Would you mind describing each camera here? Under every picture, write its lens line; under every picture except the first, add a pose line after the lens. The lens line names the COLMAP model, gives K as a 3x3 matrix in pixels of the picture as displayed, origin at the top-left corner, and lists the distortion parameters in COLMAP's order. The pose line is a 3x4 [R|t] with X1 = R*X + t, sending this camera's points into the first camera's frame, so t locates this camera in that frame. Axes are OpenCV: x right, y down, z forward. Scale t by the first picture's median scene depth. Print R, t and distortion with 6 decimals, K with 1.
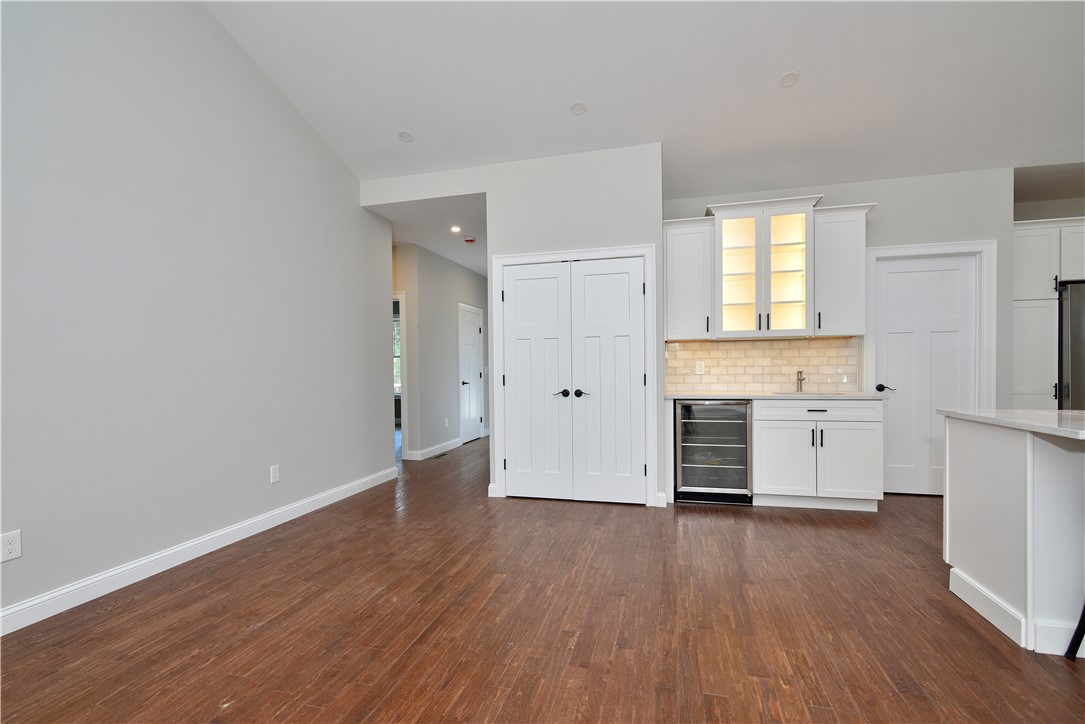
lens RADIAL K [[493.1, 0, 539.5], [0, 493.1, 375.7], [0, 0, 1]] dist [-0.003541, -0.000535]
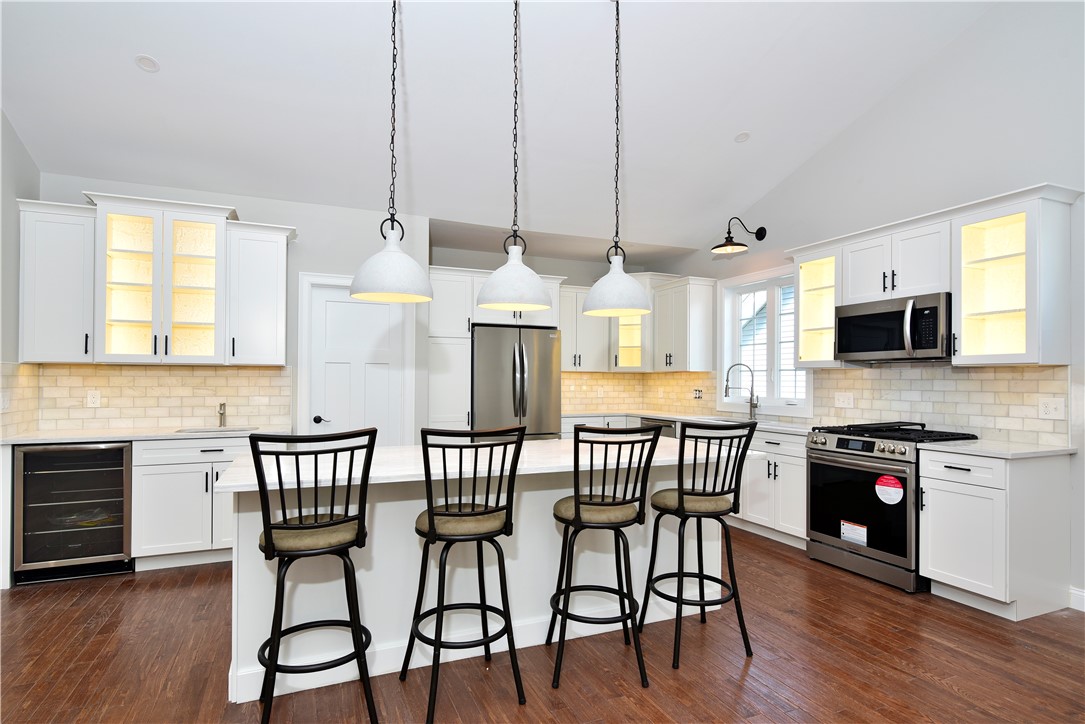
lens RADIAL K [[564.3, 0, 538.6], [0, 564.3, 375.2], [0, 0, 1]] dist [-0.001782, 0.001091]
pose [[0.784245, 0.019078, 0.620157, 0.360009], [-0.002479, 0.999615, -0.027618, -0.033578], [-0.620446, 0.020122, 0.783991, -0.135757]]
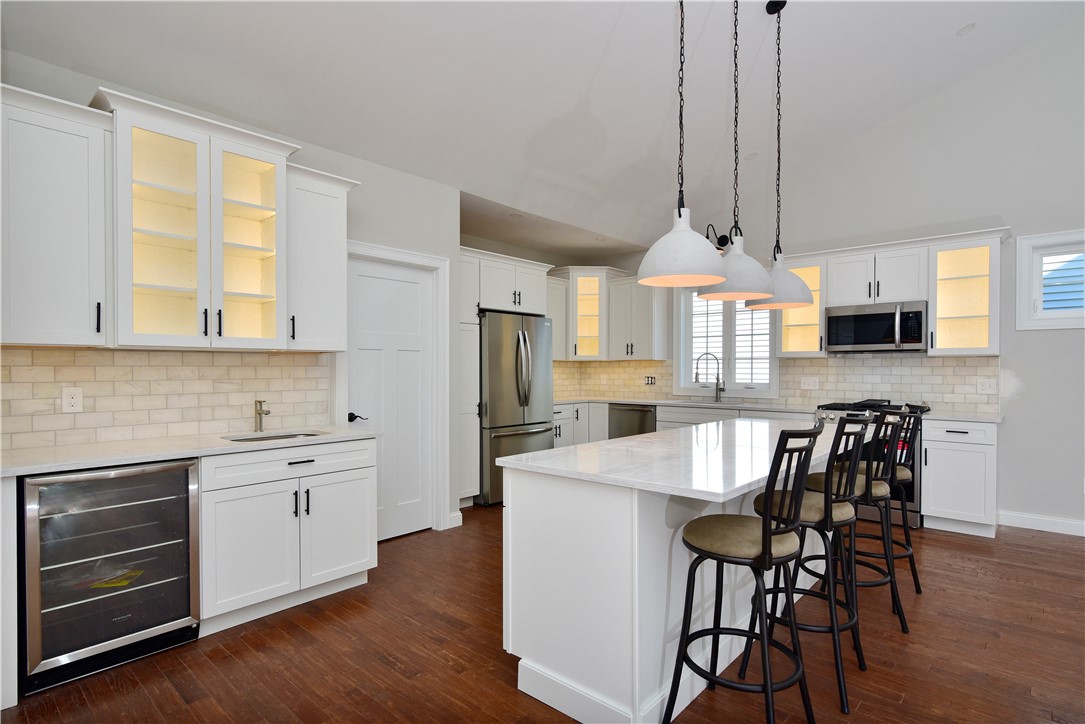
lens RADIAL K [[551.6, 0, 539.8], [0, 551.6, 372.7], [0, 0, 1]] dist [0.004275, -0.001971]
pose [[0.453674, 0.003127, 0.891162, 0.034801], [0.010740, 0.999902, -0.008976, -0.037610], [-0.891103, 0.013643, 0.453596, 0.332374]]
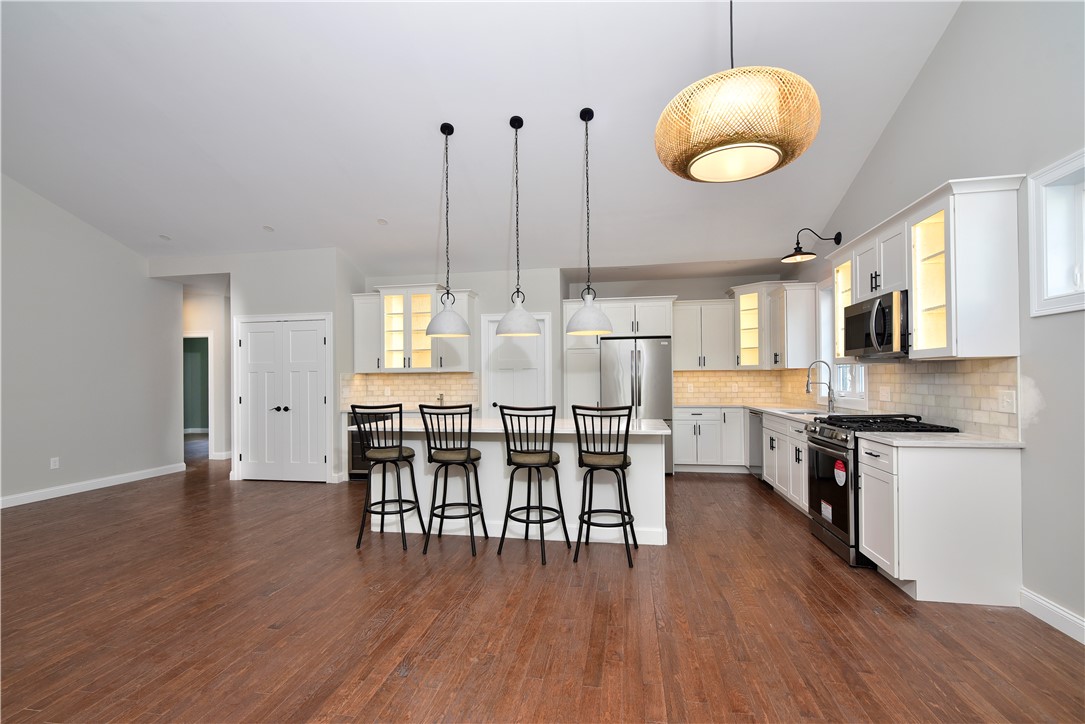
lens RADIAL K [[493.1, 0, 541.2], [0, 493.1, 376.8], [0, 0, 1]] dist [-0.003541, -0.000535]
pose [[0.995911, 0.001697, 0.090319, 0.723968], [0.000261, 0.999765, -0.021657, -0.030058], [-0.090334, 0.021592, 0.995677, -0.572615]]
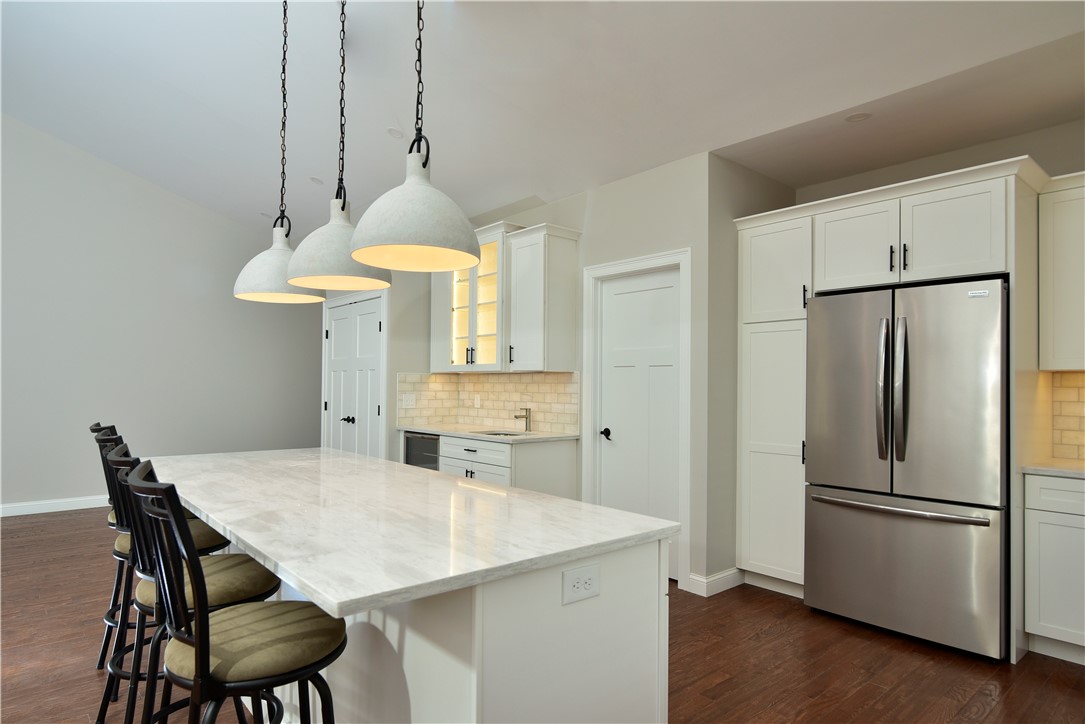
lens RADIAL K [[624.3, 0, 536.7], [0, 624.3, 377.3], [0, 0, 1]] dist [0.016983, -0.000486]
pose [[0.825685, 0.011476, -0.564015, 1.236687], [-0.026343, 0.999487, -0.018228, -0.047678], [0.563516, 0.029908, 0.825563, 0.057898]]
